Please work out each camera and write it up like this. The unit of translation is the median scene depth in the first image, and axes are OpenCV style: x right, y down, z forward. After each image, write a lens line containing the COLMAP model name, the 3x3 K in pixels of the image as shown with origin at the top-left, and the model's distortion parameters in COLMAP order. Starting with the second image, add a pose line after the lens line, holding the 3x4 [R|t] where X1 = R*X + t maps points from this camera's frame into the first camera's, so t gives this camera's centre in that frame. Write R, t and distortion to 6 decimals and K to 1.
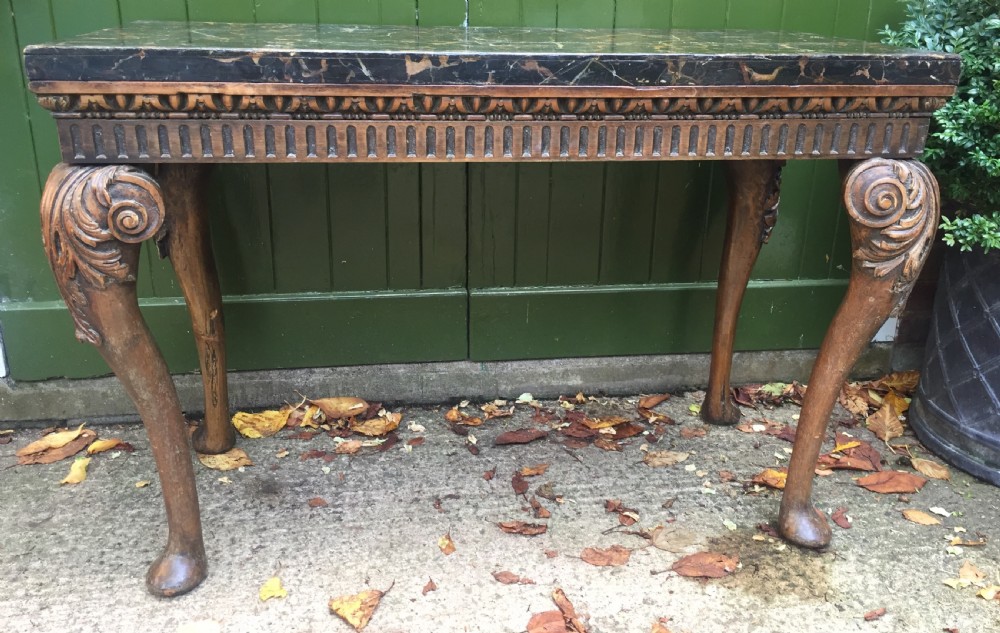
lens RADIAL K [[901.4, 0, 506.3], [0, 901.4, 309.0], [0, 0, 1]] dist [0.093534, -0.142858]
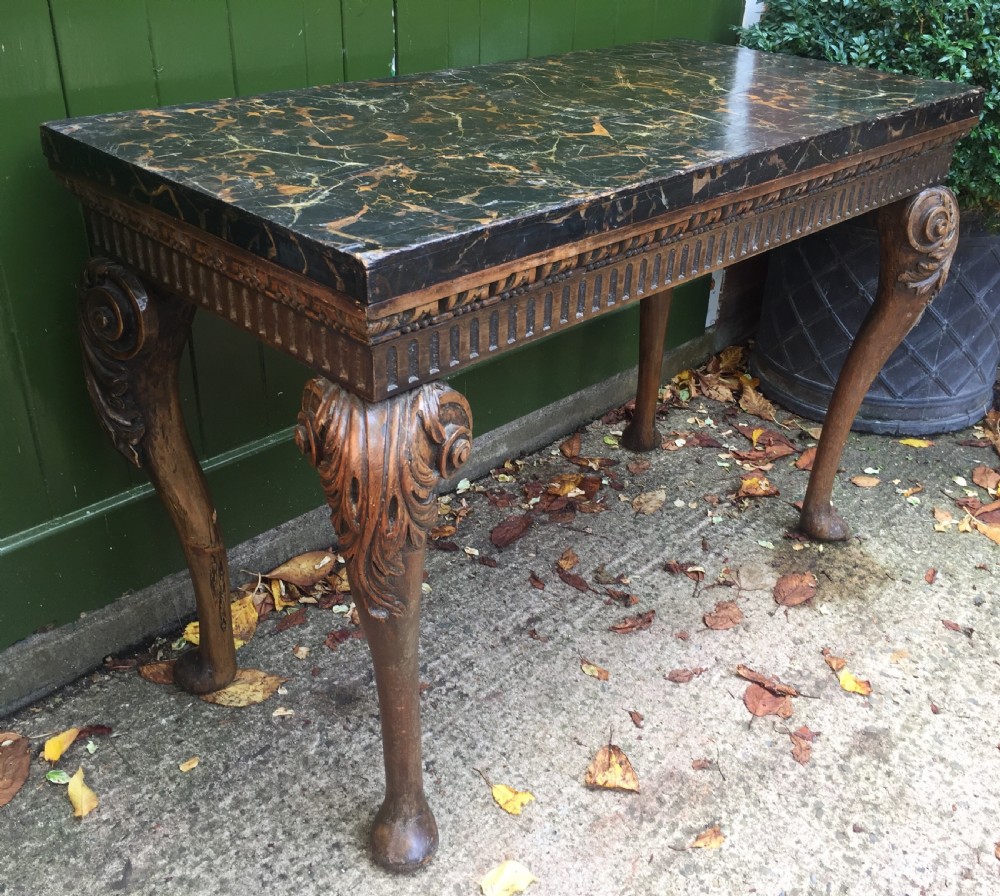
lens RADIAL K [[1034.7, 0, 515.8], [0, 1034.7, 451.2], [0, 0, 1]] dist [0.058883, -0.009465]
pose [[0.792052, -0.293350, 0.535350, -0.585943], [0.190579, 0.951964, 0.239675, -0.206075], [-0.579942, -0.087809, 0.809911, 0.195987]]
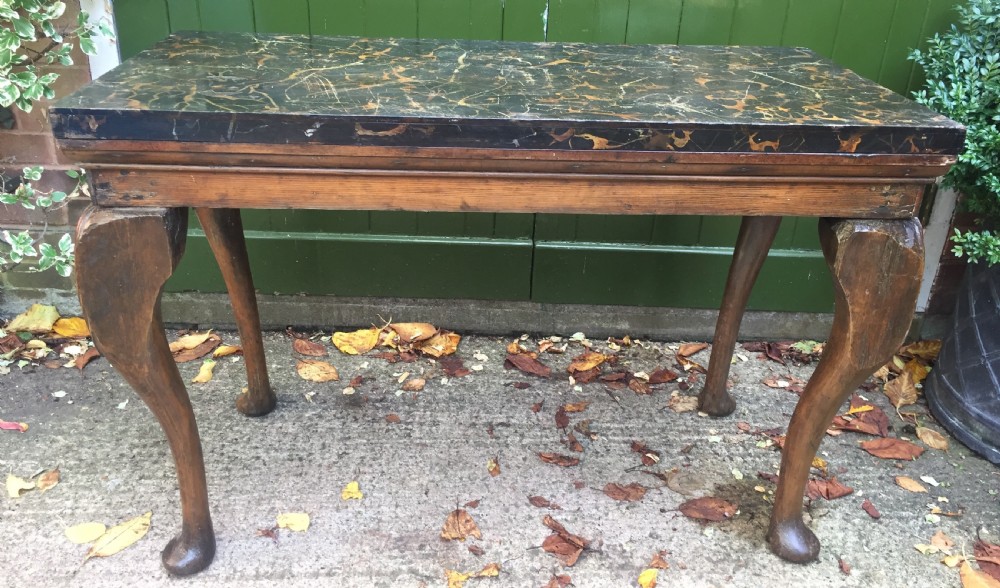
lens RADIAL K [[872.8, 0, 499.2], [0, 872.8, 269.0], [0, 0, 1]] dist [0.089056, -0.130638]
pose [[0.990966, 0.079998, -0.107646, 0.043163], [-0.069370, 0.992658, 0.099089, -0.111608], [0.114783, -0.090727, 0.989239, -0.124195]]
